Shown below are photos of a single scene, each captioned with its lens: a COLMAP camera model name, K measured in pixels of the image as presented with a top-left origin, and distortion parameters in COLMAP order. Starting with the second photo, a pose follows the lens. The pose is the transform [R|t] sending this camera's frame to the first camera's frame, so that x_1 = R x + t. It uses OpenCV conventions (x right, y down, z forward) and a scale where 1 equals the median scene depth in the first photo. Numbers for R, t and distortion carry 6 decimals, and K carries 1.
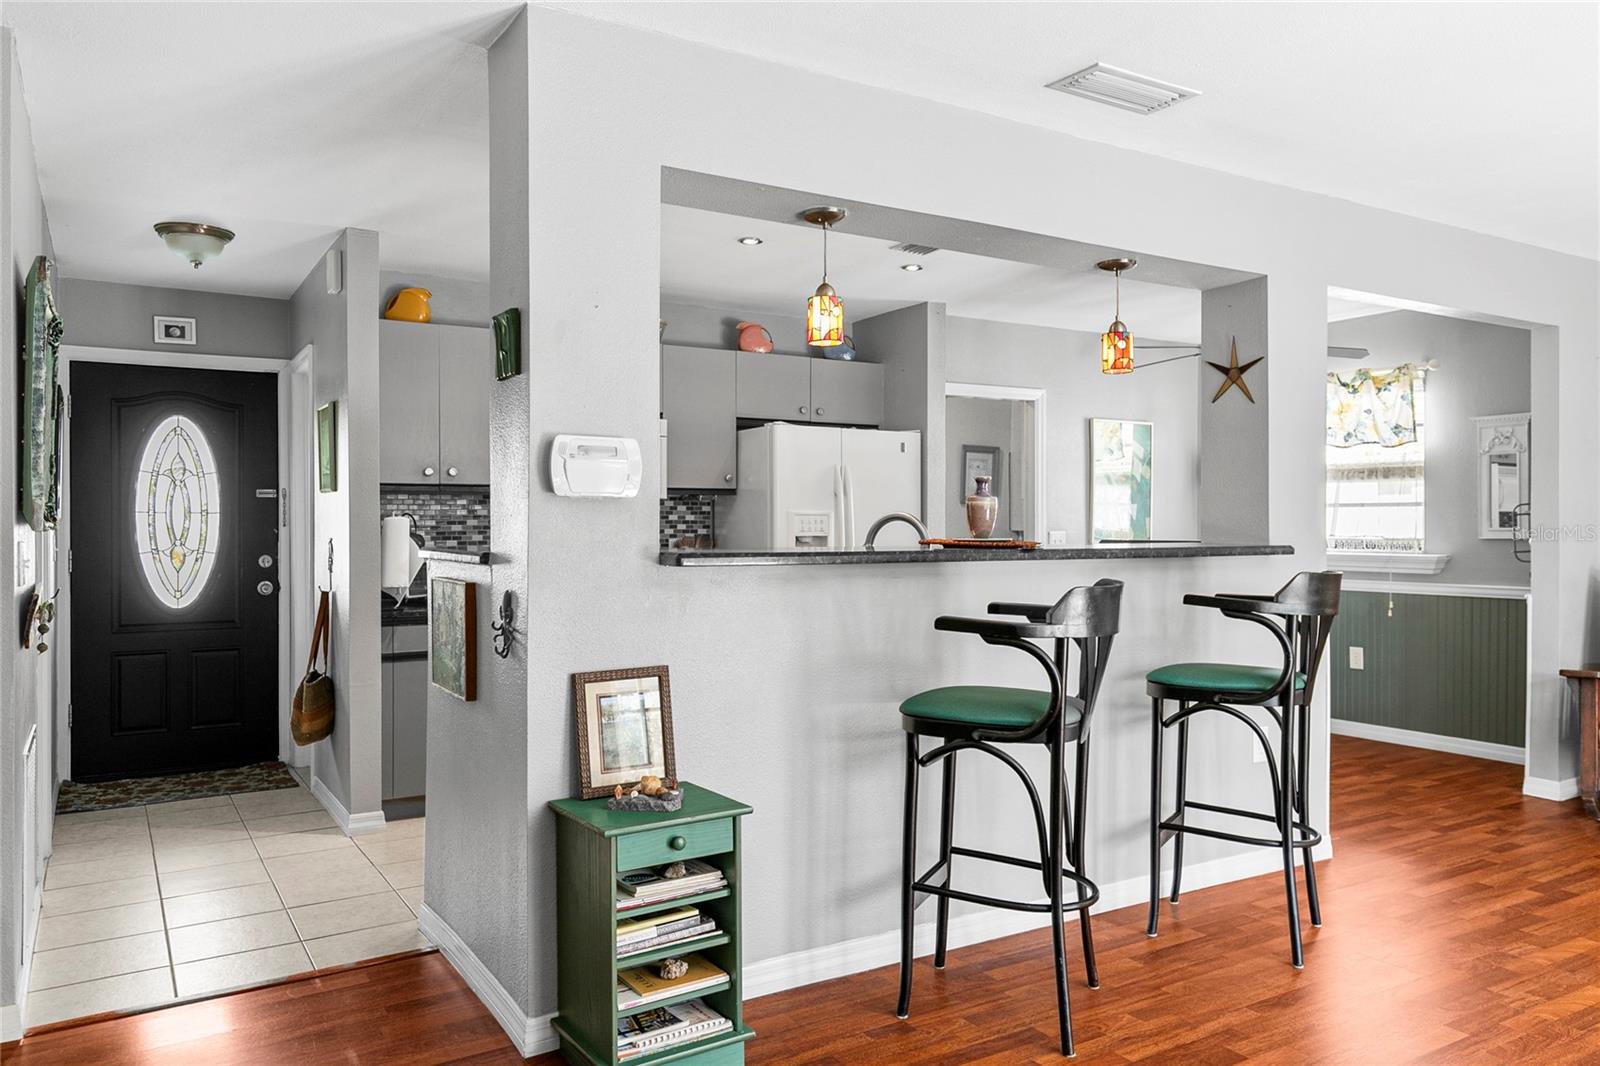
lens RADIAL K [[1148.2, 0, 800.0], [0, 1148.2, 533.0], [0, 0, 1]] dist [0.006708, 0.003316]
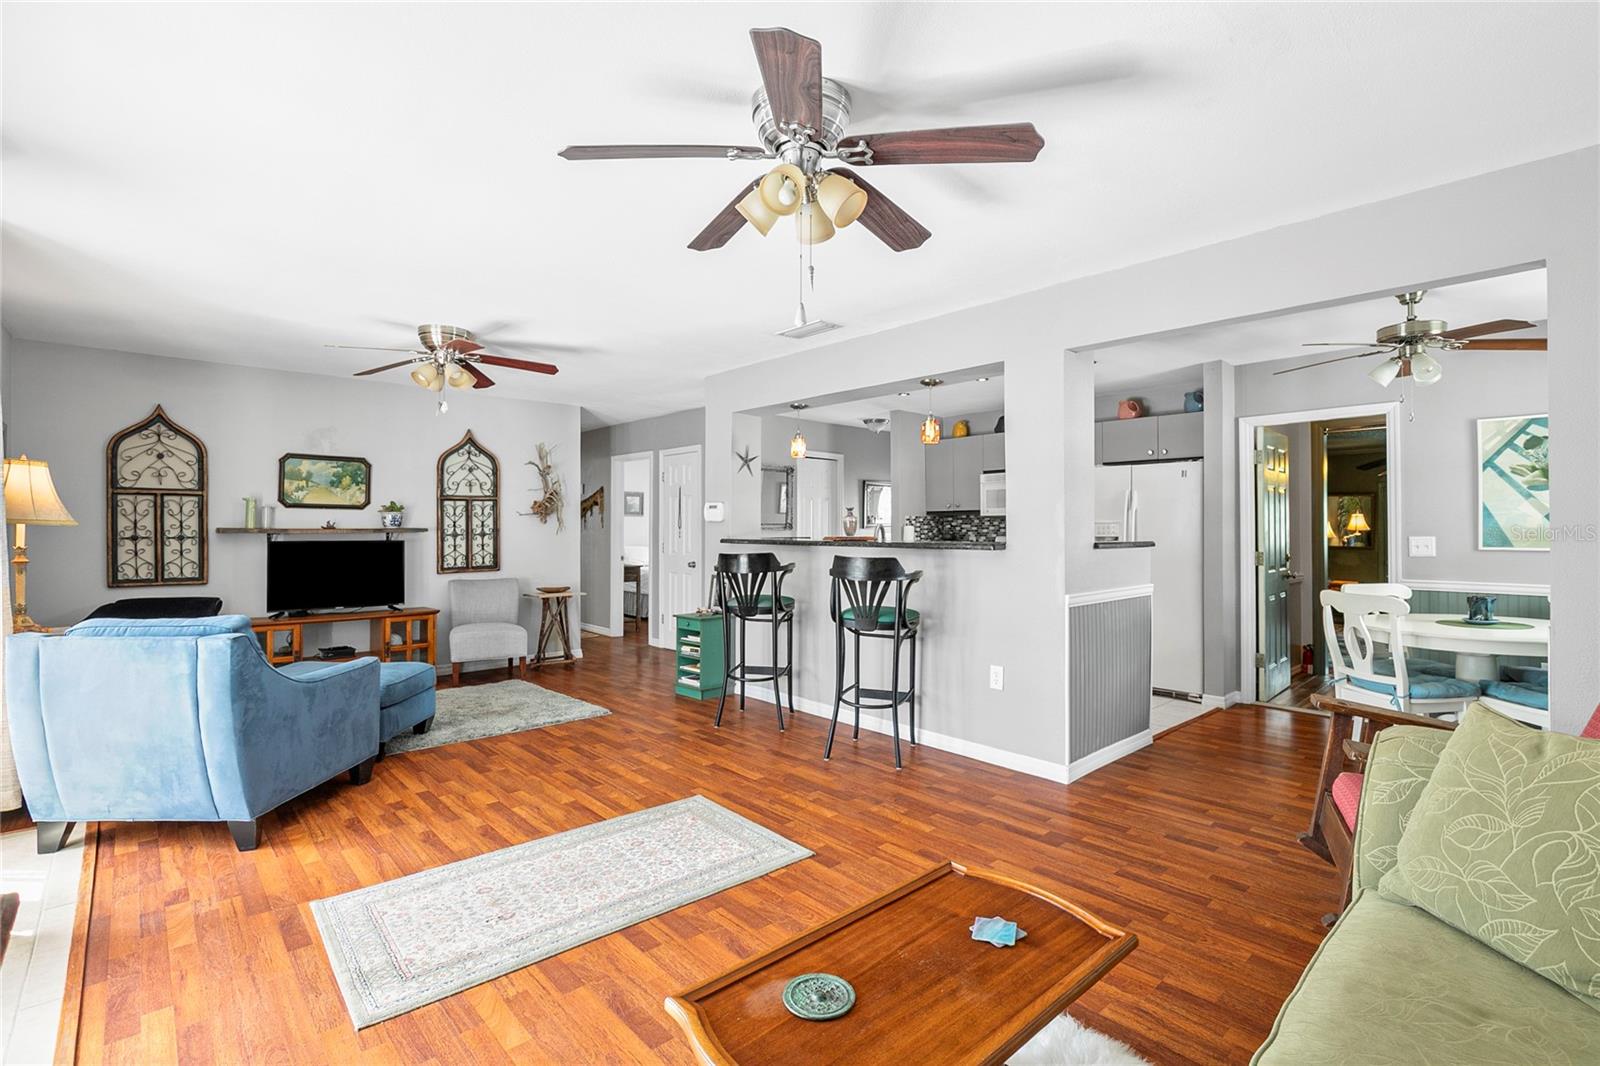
lens RADIAL K [[722.1, 0, 800.0], [0, 722.1, 533.0], [0, 0, 1]] dist [-0.000492, -0.000030]
pose [[0.193911, 0.006345, -0.980999, 1.429901], [-0.006415, 0.999966, 0.005200, -0.007741], [0.980998, 0.005285, 0.193945, 0.639287]]
